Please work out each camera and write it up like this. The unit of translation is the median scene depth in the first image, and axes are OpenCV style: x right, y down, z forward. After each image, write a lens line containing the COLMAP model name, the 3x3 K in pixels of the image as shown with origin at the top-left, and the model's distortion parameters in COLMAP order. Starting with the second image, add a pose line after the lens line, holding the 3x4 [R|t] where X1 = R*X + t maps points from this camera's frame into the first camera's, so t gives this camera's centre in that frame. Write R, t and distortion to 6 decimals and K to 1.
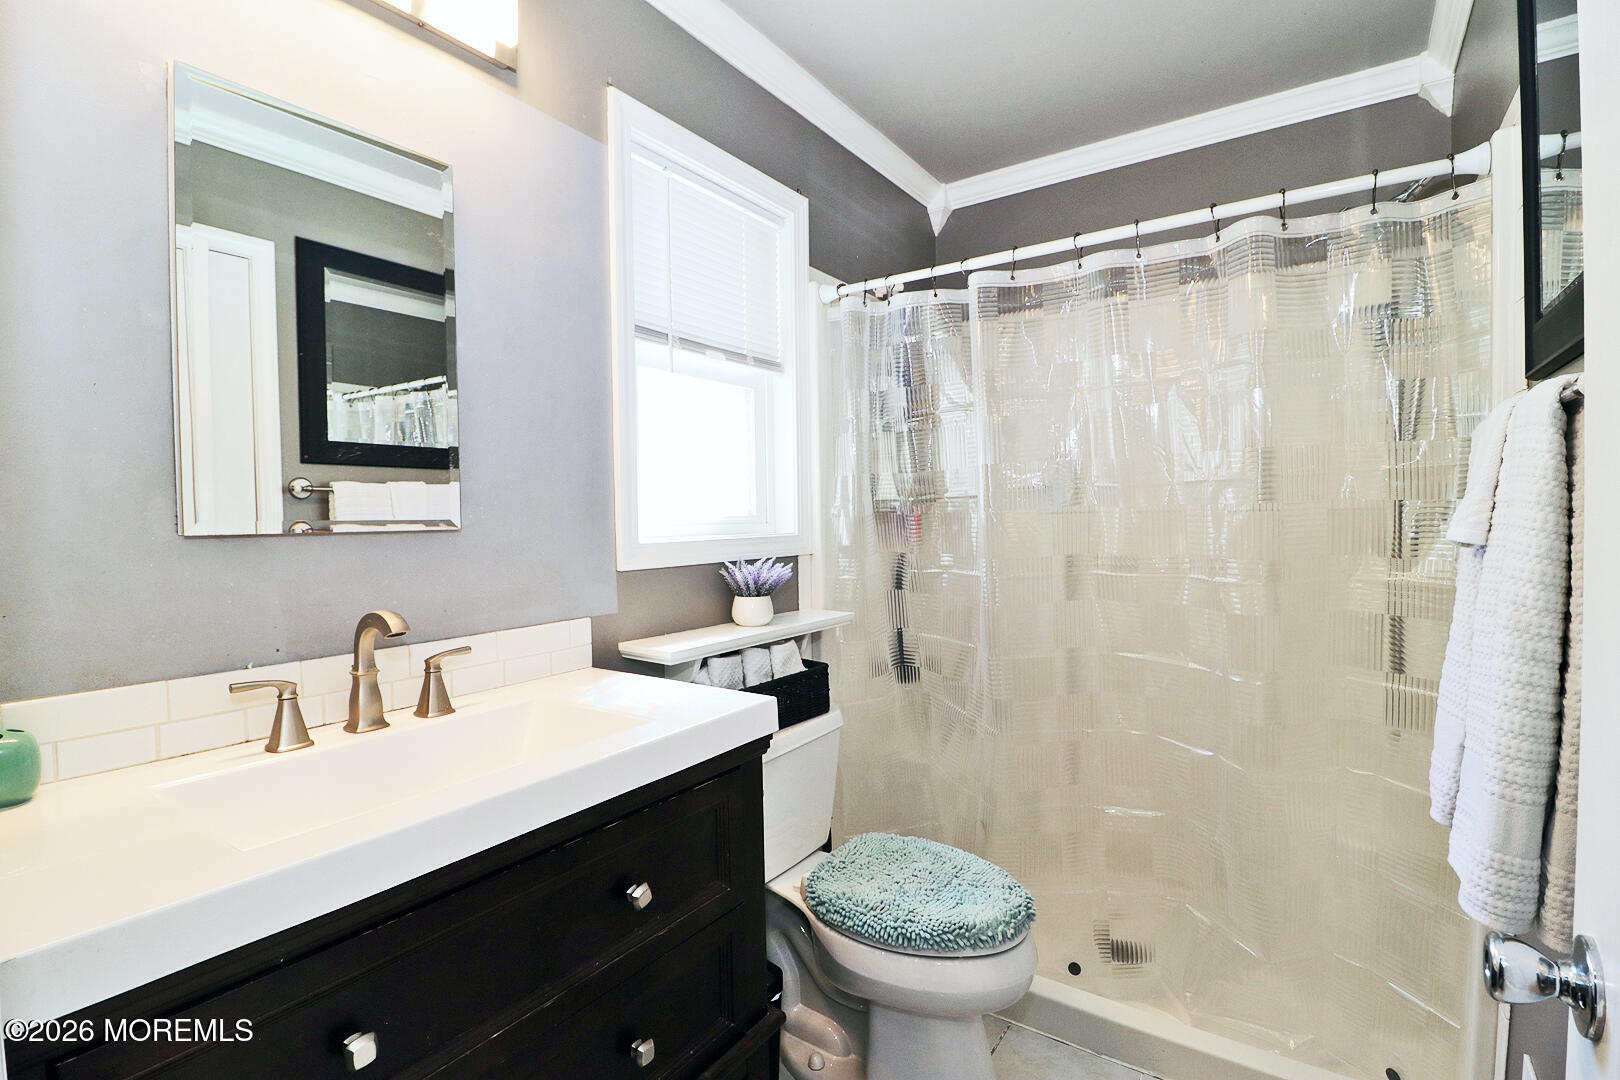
lens RADIAL K [[747.5, 0, 812.3], [0, 747.5, 540.7], [0, 0, 1]] dist [-0.001390, -0.012145]
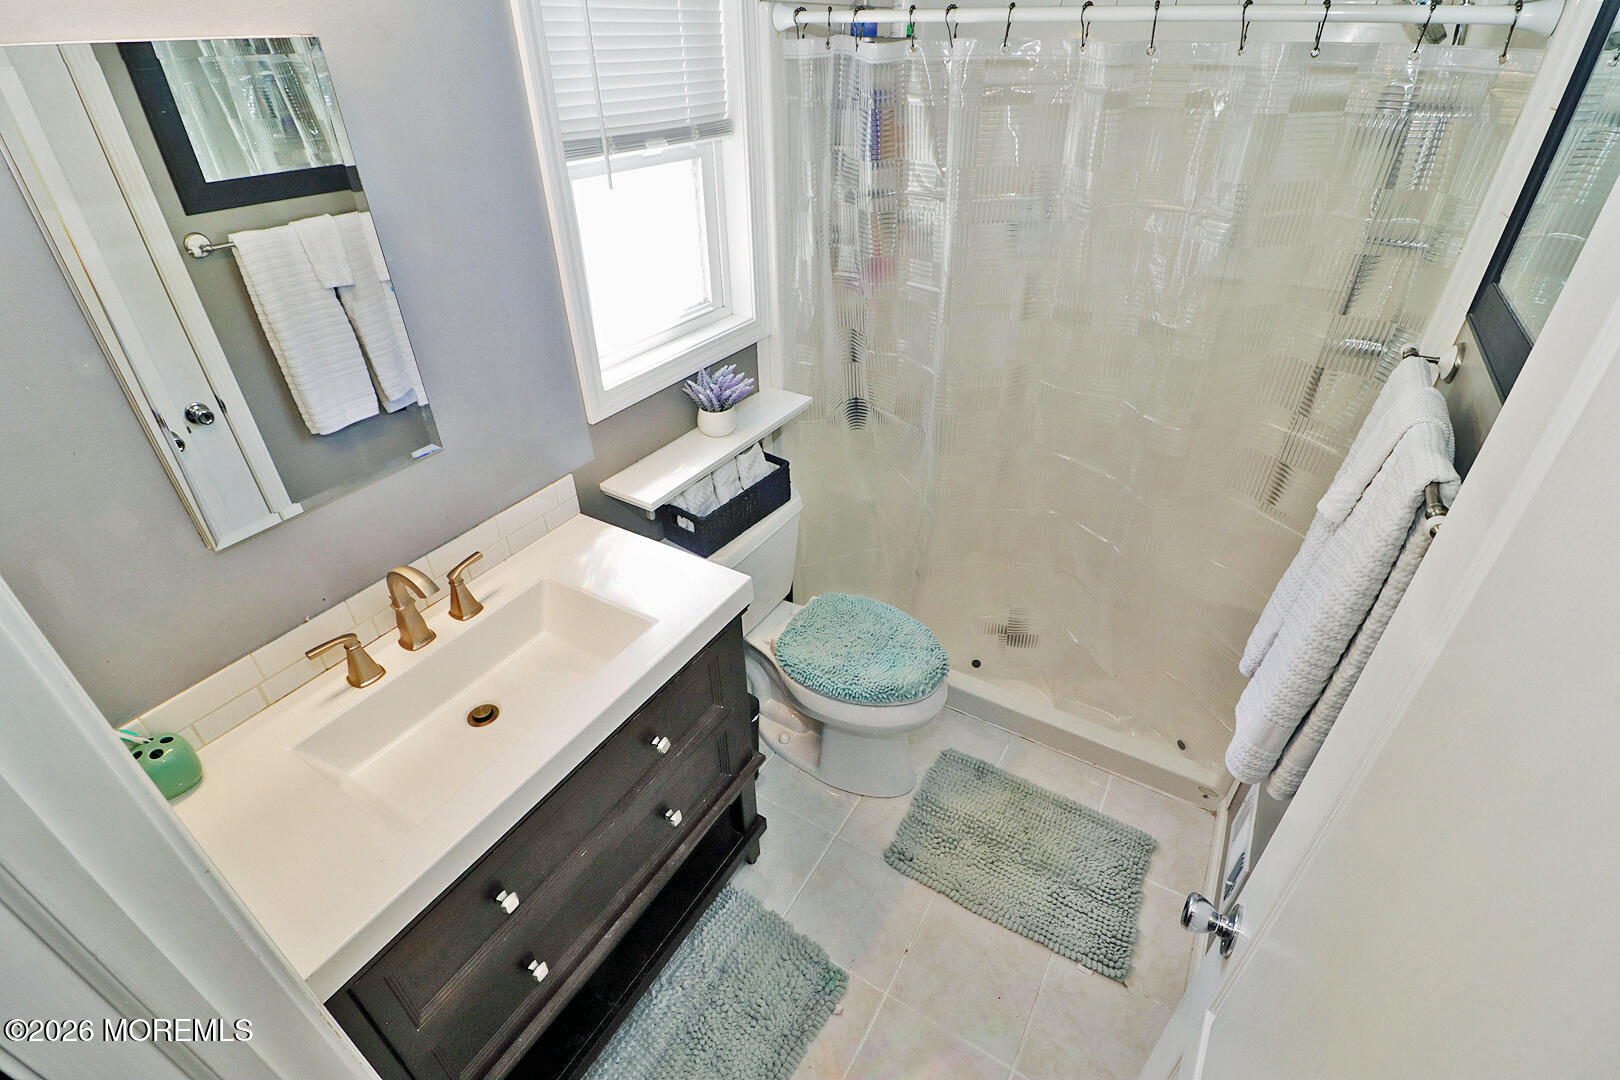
lens RADIAL K [[747.5, 0, 812.3], [0, 747.5, 540.7], [0, 0, 1]] dist [-0.001390, -0.012145]
pose [[0.997792, -0.028813, 0.059843, -0.014200], [-0.007590, 0.845638, 0.533703, -0.333053], [-0.065983, -0.532979, 0.843552, 0.009745]]
